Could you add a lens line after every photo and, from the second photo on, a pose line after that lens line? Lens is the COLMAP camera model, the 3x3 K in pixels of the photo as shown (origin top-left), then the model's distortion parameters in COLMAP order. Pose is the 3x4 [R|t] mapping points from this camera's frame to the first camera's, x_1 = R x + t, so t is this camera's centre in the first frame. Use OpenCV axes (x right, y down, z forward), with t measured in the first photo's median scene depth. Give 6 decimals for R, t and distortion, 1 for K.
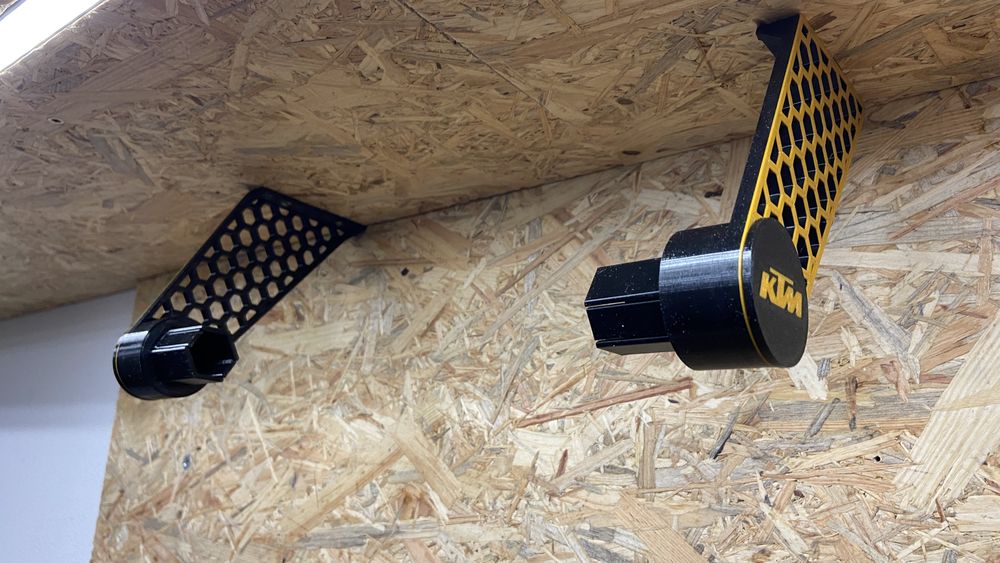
lens RADIAL K [[761.7, 0, 500.0], [0, 761.7, 281.5], [0, 0, 1]] dist [0.175989, -0.254936]
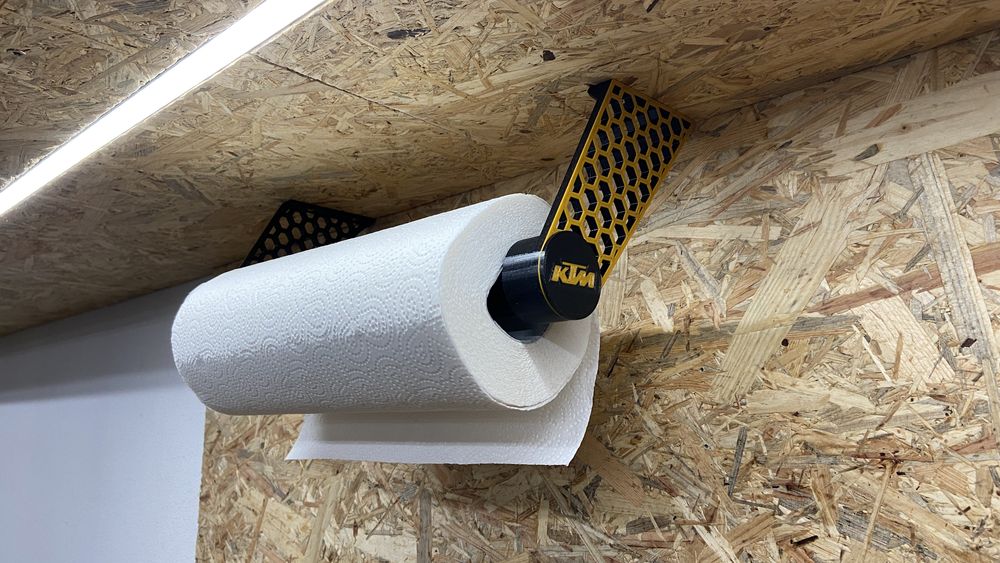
lens RADIAL K [[761.7, 0, 500.0], [0, 761.7, 281.5], [0, 0, 1]] dist [0.175989, -0.254936]
pose [[0.992613, -0.074218, -0.095975, 0.229658], [0.081256, 0.994116, 0.071631, -0.065644], [0.090094, -0.078900, 0.992803, -0.412646]]
